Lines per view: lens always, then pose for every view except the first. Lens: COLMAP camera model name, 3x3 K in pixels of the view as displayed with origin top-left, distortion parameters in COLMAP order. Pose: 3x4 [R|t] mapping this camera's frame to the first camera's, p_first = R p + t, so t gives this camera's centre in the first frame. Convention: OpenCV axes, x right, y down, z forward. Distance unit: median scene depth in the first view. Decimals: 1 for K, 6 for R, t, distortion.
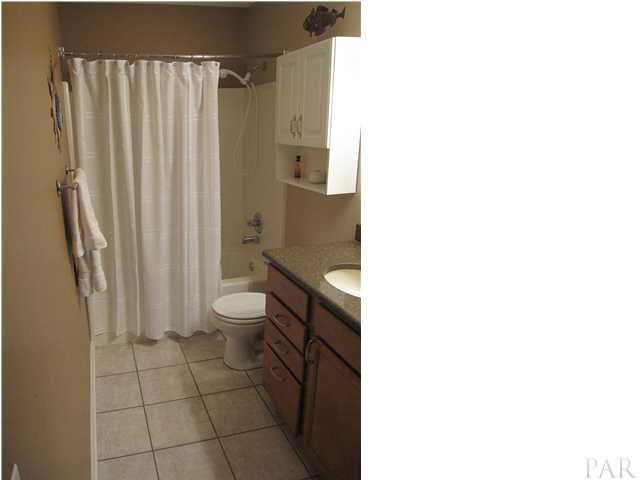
lens RADIAL K [[535.9, 0, 308.1], [0, 535.9, 229.3], [0, 0, 1]] dist [-0.043552, 0.005103]
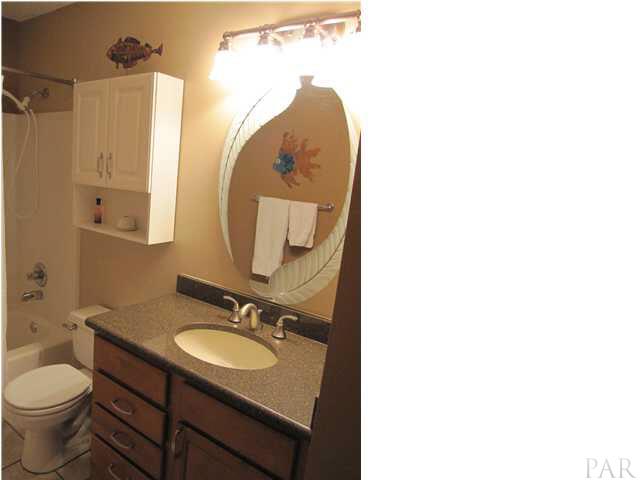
lens RADIAL K [[439.5, 0, 320.0], [0, 439.5, 240.0], [0, 0, 1]] dist [-0.044292, 0.001108]
pose [[0.829138, -0.003251, 0.559034, -0.125497], [0.026783, 0.999066, -0.033914, -0.036541], [-0.558401, 0.043092, 0.828451, 0.218943]]
